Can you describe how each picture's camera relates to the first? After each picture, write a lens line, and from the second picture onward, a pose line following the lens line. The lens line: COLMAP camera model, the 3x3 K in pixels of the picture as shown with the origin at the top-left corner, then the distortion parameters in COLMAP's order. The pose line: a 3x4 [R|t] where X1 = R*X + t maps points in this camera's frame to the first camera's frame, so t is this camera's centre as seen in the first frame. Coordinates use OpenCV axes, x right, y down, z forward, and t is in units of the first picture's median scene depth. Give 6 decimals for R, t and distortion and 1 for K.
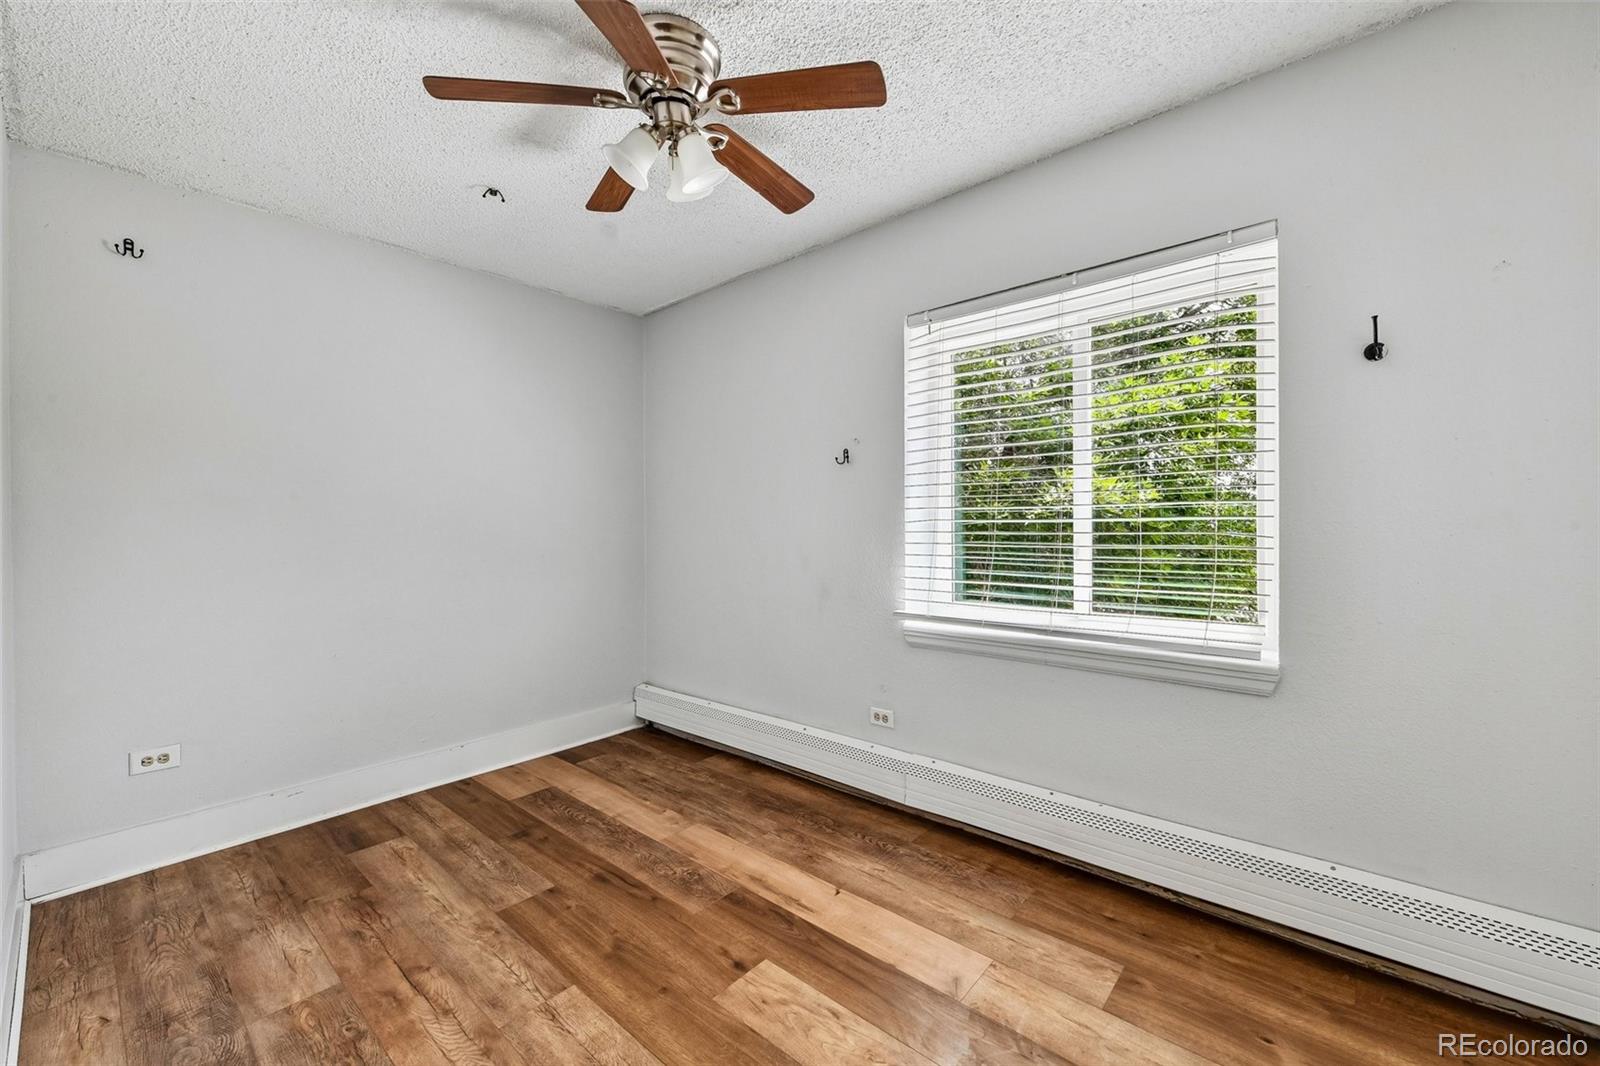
lens RADIAL K [[637.7, 0, 805.2], [0, 637.7, 529.0], [0, 0, 1]] dist [0.013049, -0.007731]
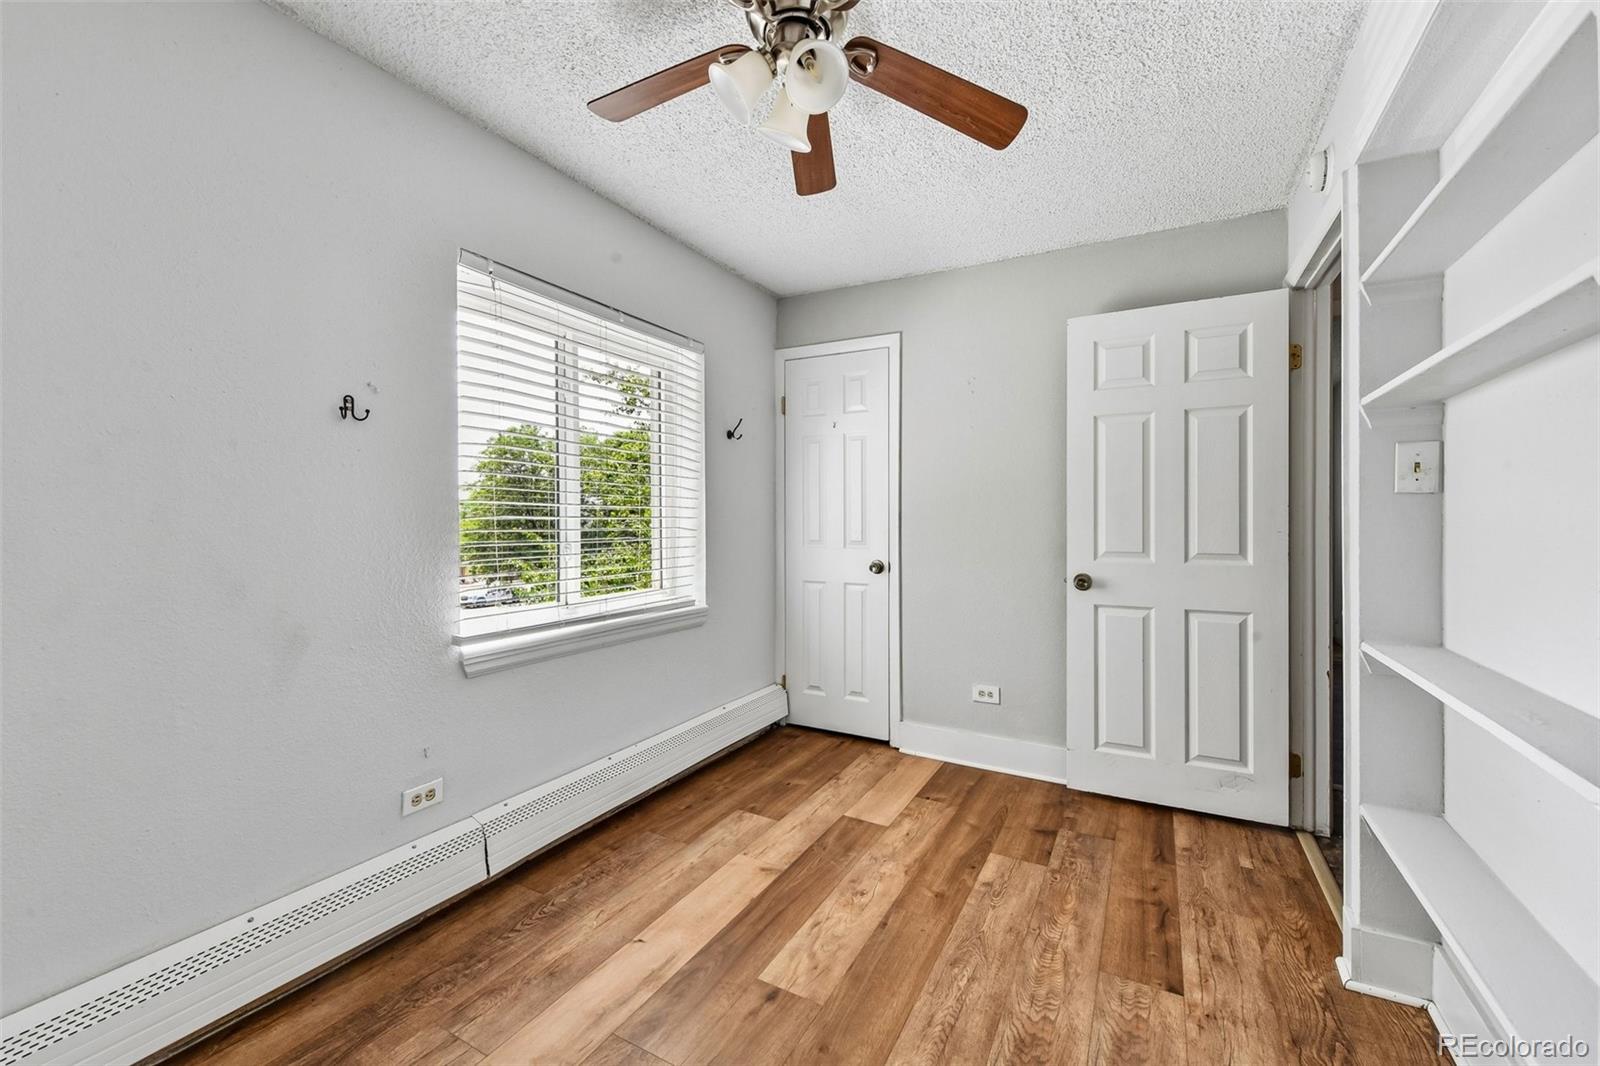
lens RADIAL K [[637.7, 0, 814.9], [0, 637.7, 522.9], [0, 0, 1]] dist [0.013049, -0.007731]
pose [[-0.229241, 0.003002, 0.973365, -0.971951], [0.002367, 0.999994, -0.002526, -0.002357], [-0.973367, 0.001725, -0.229247, 1.091804]]
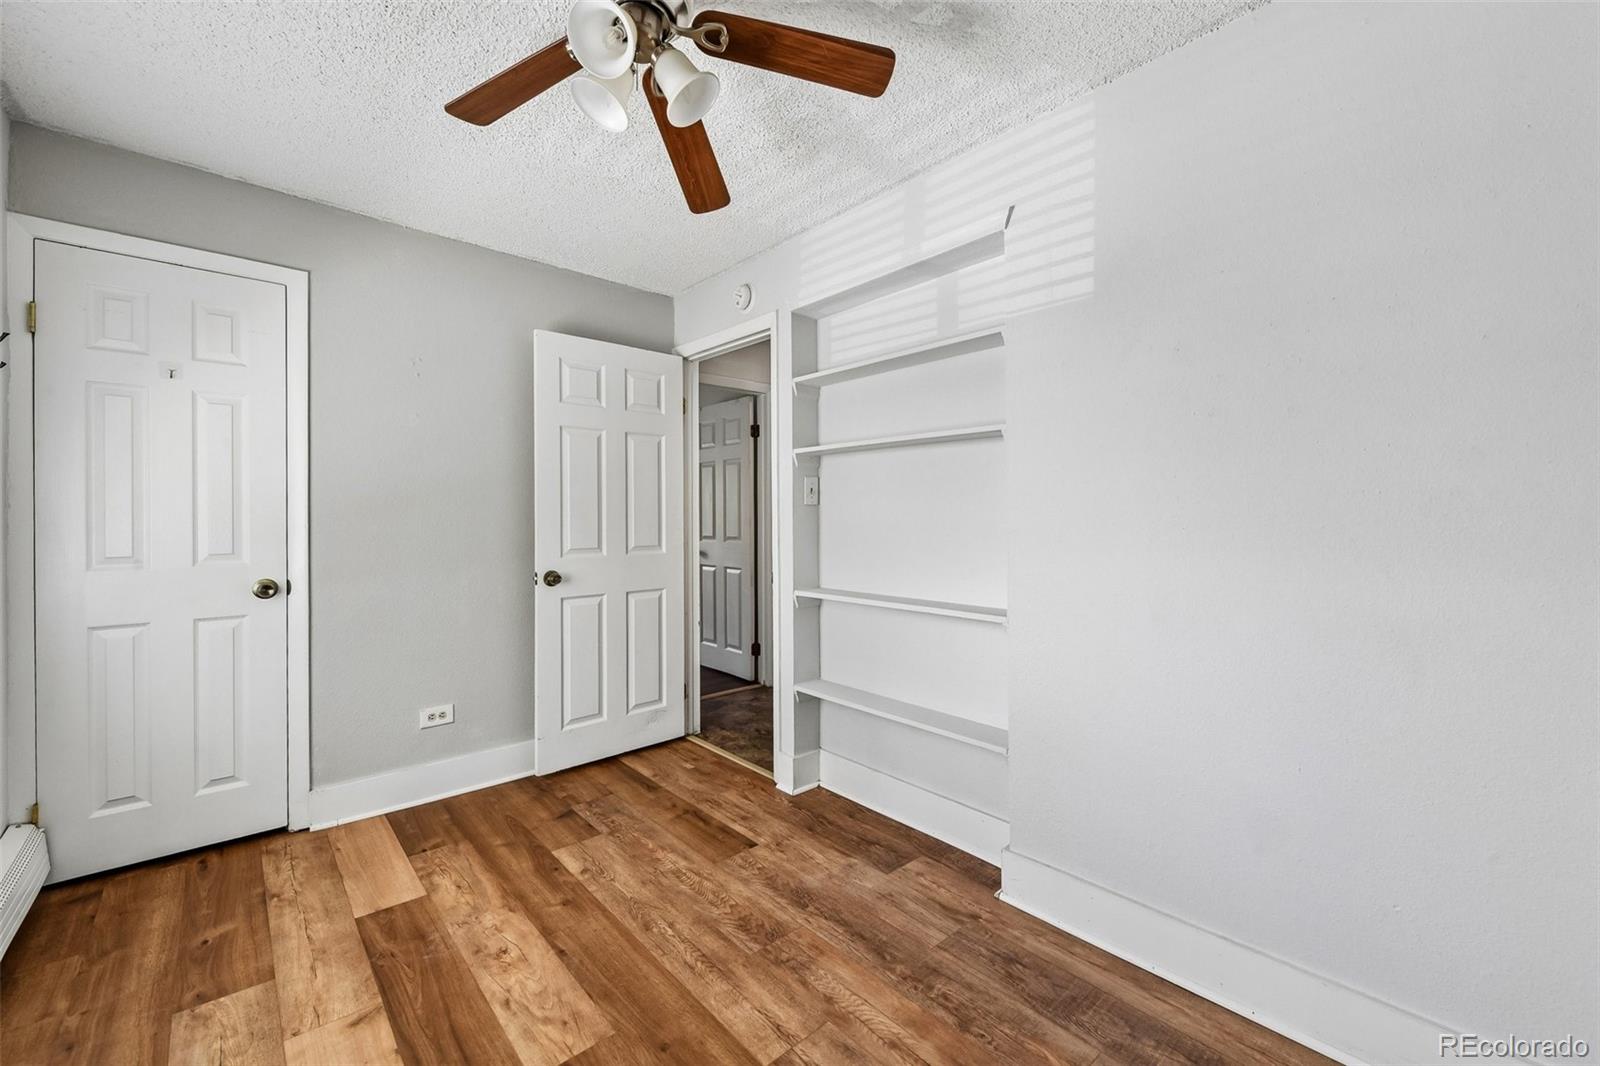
lens RADIAL K [[637.7, 0, 806.5], [0, 637.7, 519.7], [0, 0, 1]] dist [0.013049, -0.007731]
pose [[-0.993361, 0.011741, 0.114439, -0.474199], [0.012133, 0.999923, 0.002731, -0.011018], [-0.114398, 0.004101, -0.993427, 1.672438]]
